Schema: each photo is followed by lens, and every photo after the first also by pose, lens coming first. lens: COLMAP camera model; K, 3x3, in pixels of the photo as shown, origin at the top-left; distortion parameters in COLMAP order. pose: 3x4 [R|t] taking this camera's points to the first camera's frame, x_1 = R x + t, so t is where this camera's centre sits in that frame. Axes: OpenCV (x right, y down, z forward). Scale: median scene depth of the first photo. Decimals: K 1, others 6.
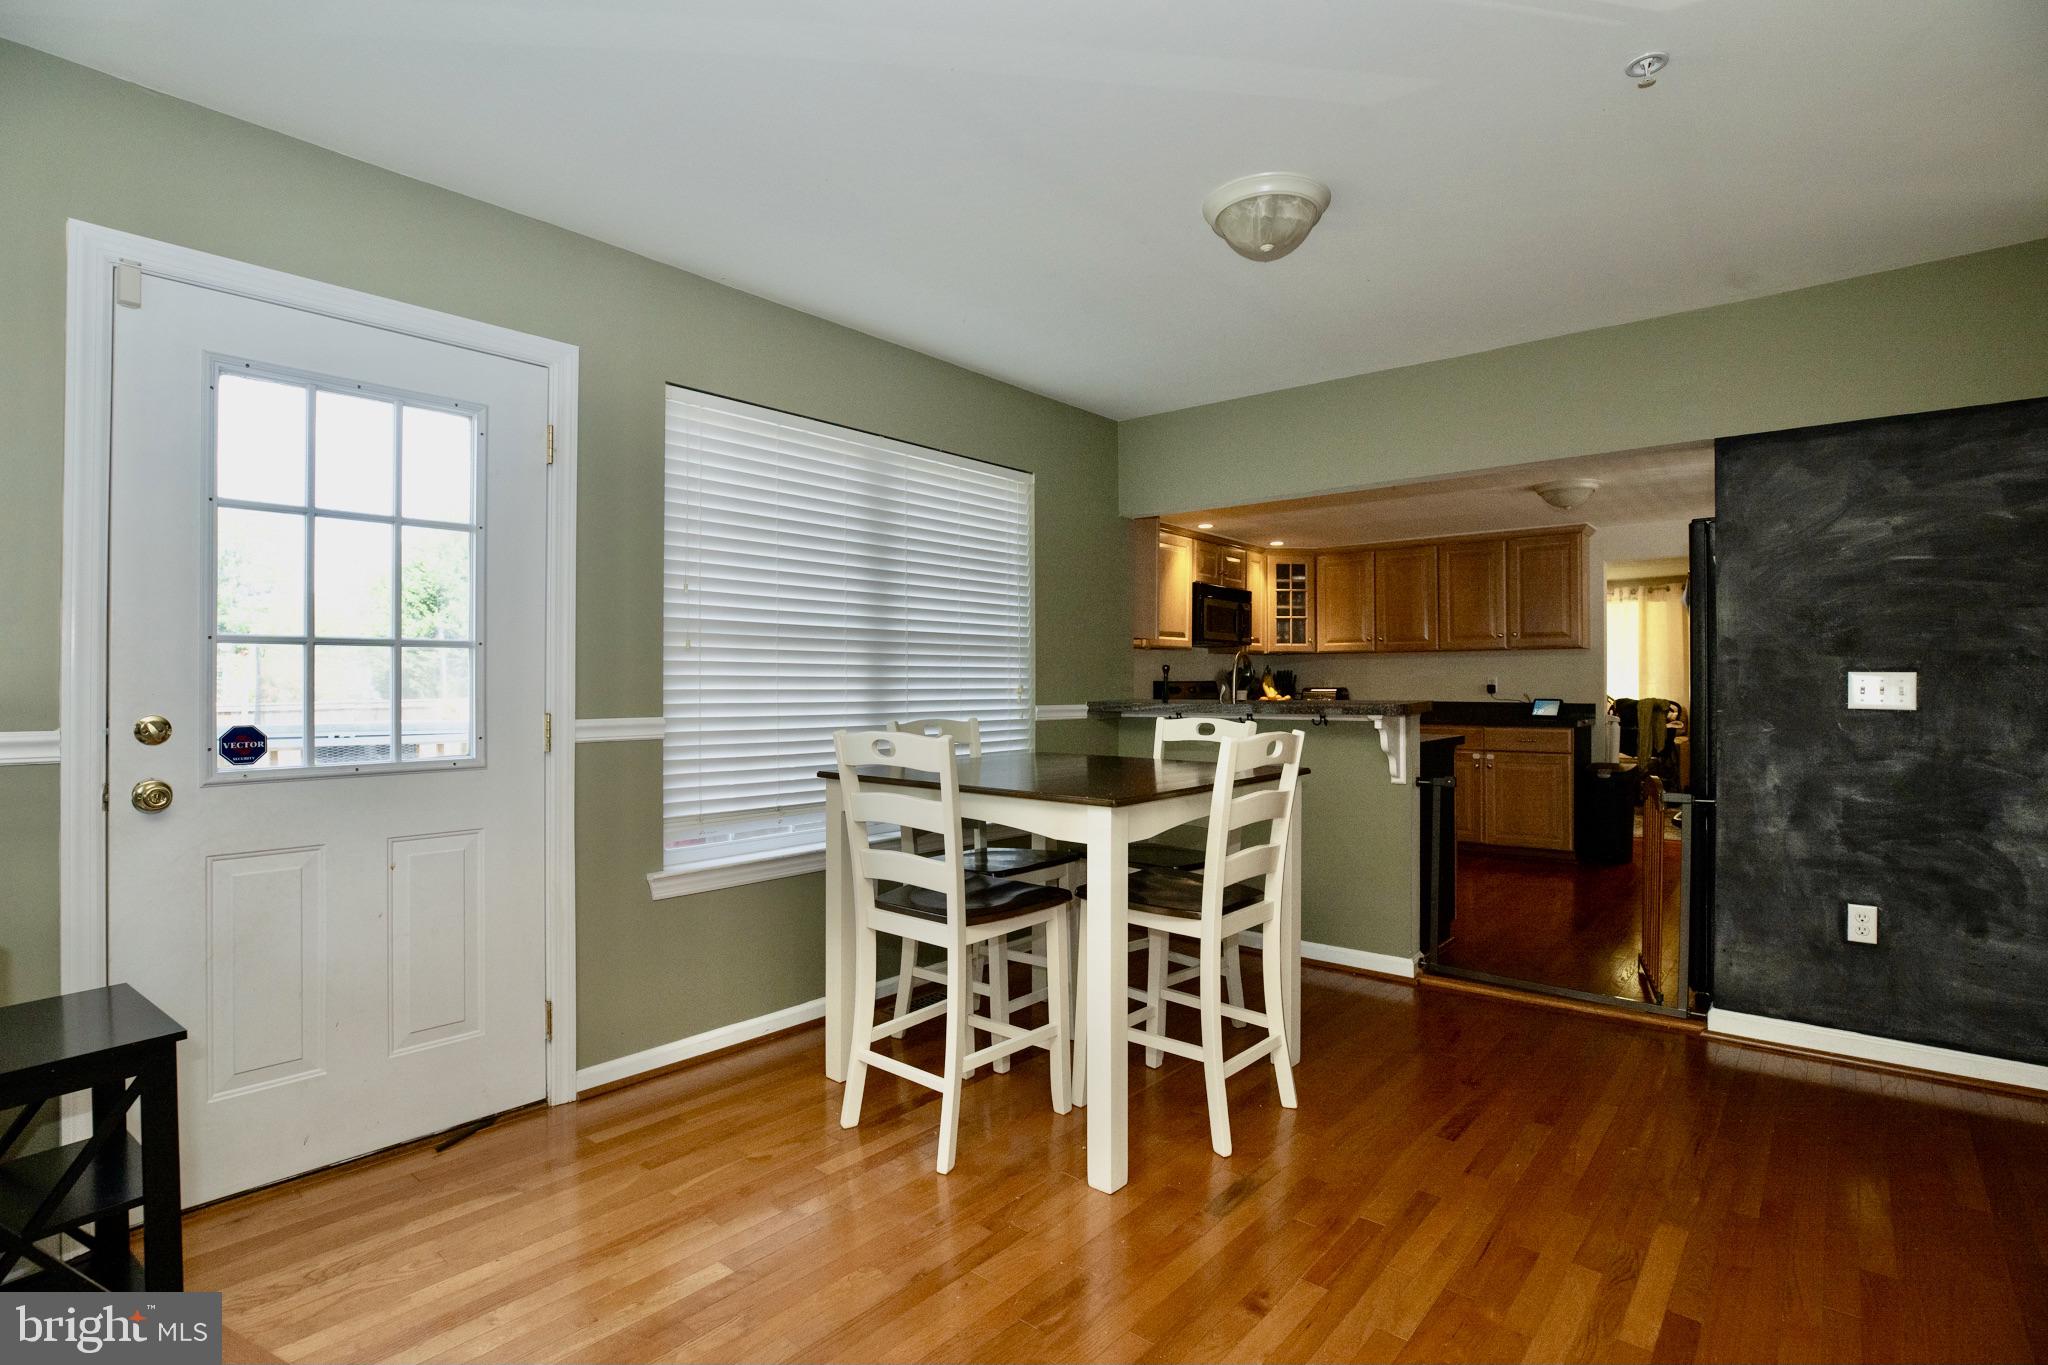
lens RADIAL K [[966.2, 0, 1024.0], [0, 966.2, 682.5], [0, 0, 1]] dist [-0.049501, 0.014695]
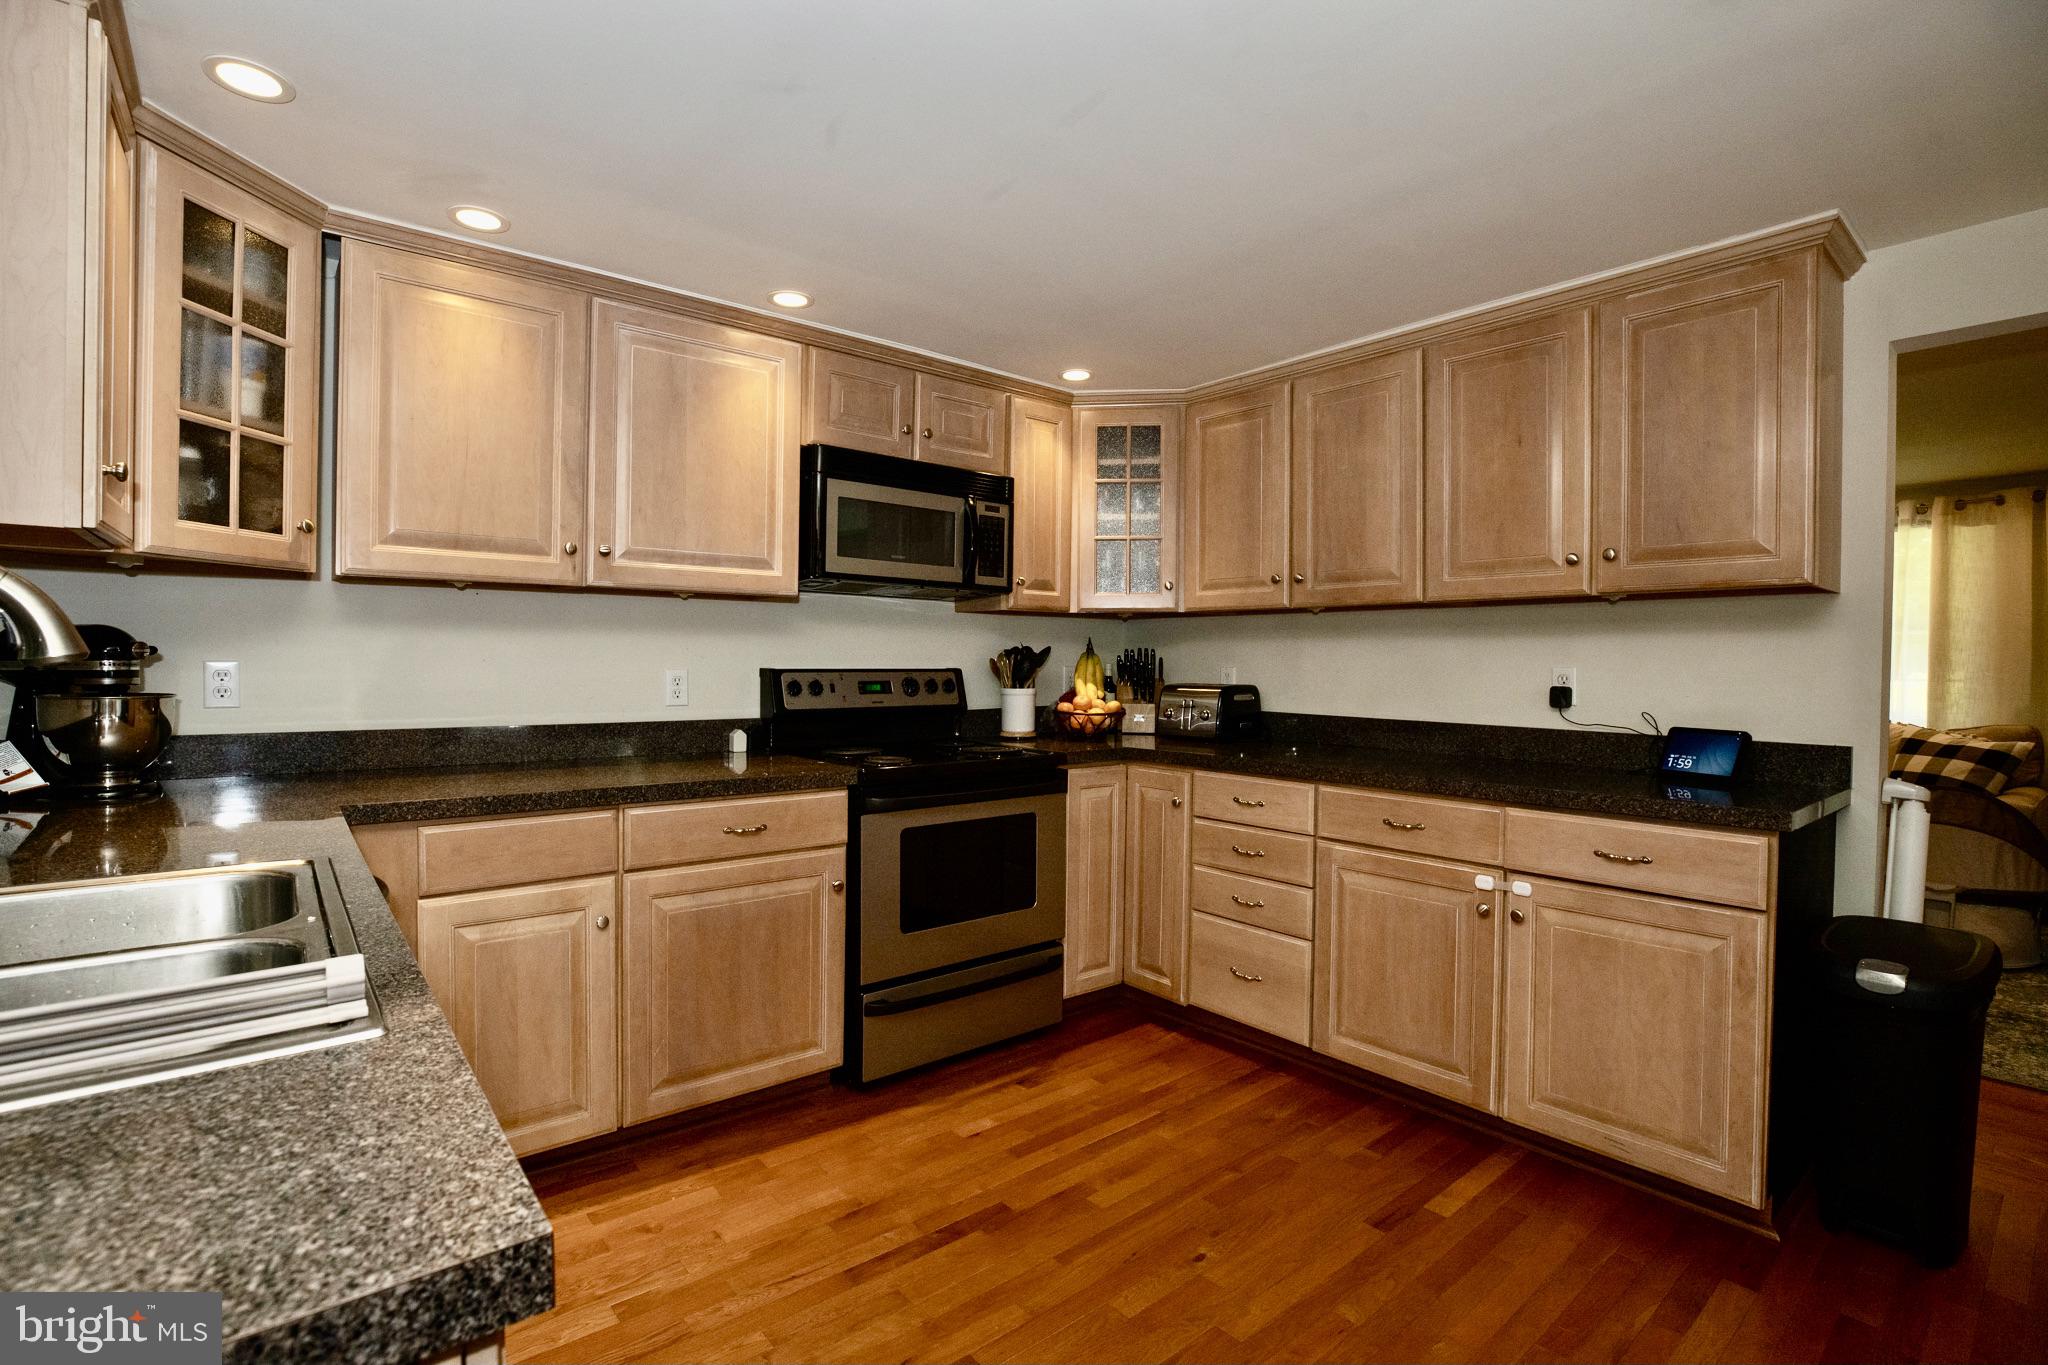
lens RADIAL K [[938.9, 0, 1024.0], [0, 938.9, 682.5], [0, 0, 1]] dist [-0.022475, 0.000074]
pose [[0.984533, 0.015425, -0.174517, 0.544908], [-0.010083, 0.999454, 0.031455, -0.015998], [0.174907, -0.029209, 0.984152, 0.930941]]
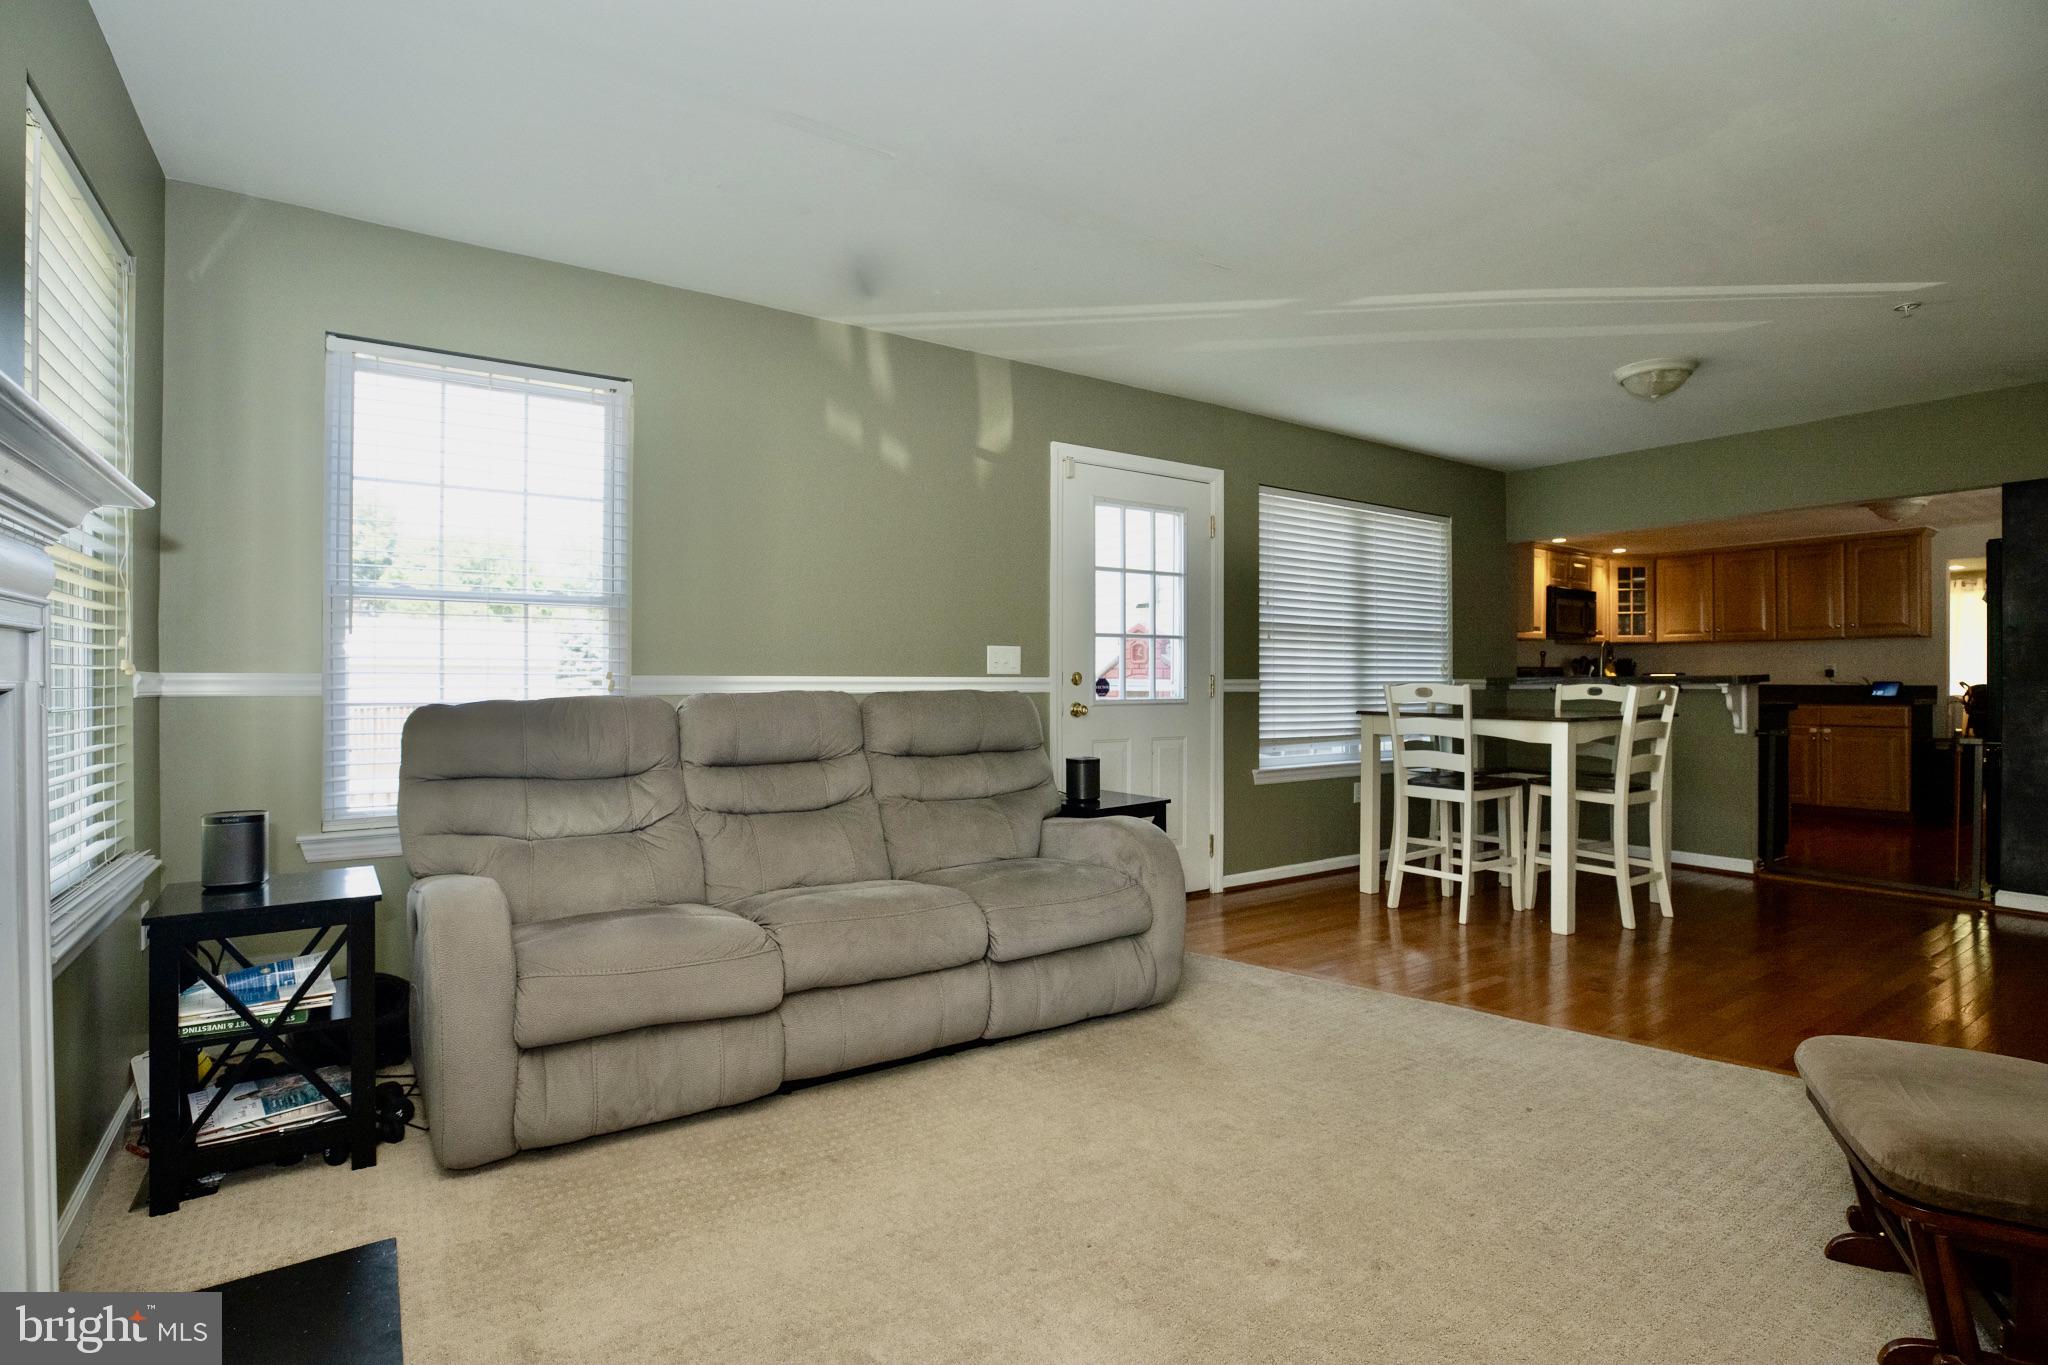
lens RADIAL K [[966.2, 0, 1024.0], [0, 966.2, 682.5], [0, 0, 1]] dist [-0.049501, 0.014695]
pose [[0.963962, 0.001552, -0.266037, -0.223676], [-0.001041, 0.999997, 0.002061, 0.026725], [0.266039, -0.001710, 0.963961, -0.538572]]
